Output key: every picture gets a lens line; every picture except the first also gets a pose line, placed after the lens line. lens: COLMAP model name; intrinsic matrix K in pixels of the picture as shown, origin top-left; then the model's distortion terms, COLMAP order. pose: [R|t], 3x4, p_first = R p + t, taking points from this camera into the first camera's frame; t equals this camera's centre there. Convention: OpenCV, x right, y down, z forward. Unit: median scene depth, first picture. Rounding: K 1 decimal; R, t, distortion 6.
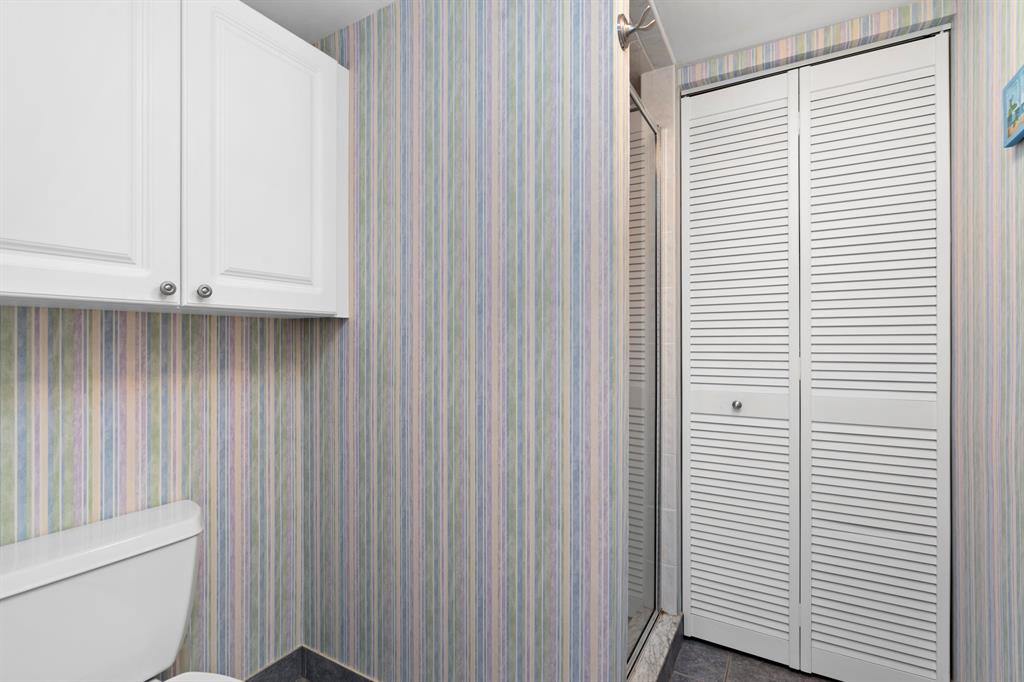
lens RADIAL K [[464.6, 0, 512.0], [0, 464.6, 341.0], [0, 0, 1]] dist [-0.004035, -0.000175]
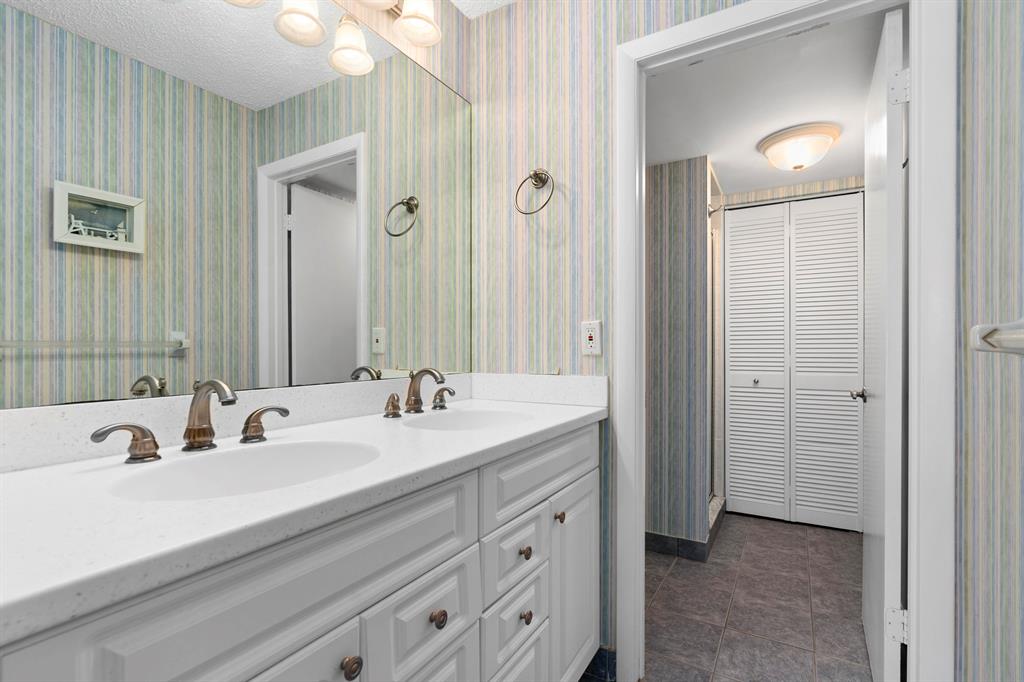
lens RADIAL K [[475.2, 0, 512.0], [0, 475.2, 341.0], [0, 0, 1]] dist [-0.003418, -0.000403]
pose [[0.999992, 0.003753, 0.001175, -0.504700], [-0.003745, 0.999971, -0.006698, -0.004886], [-0.001200, 0.006694, 0.999977, -0.915658]]
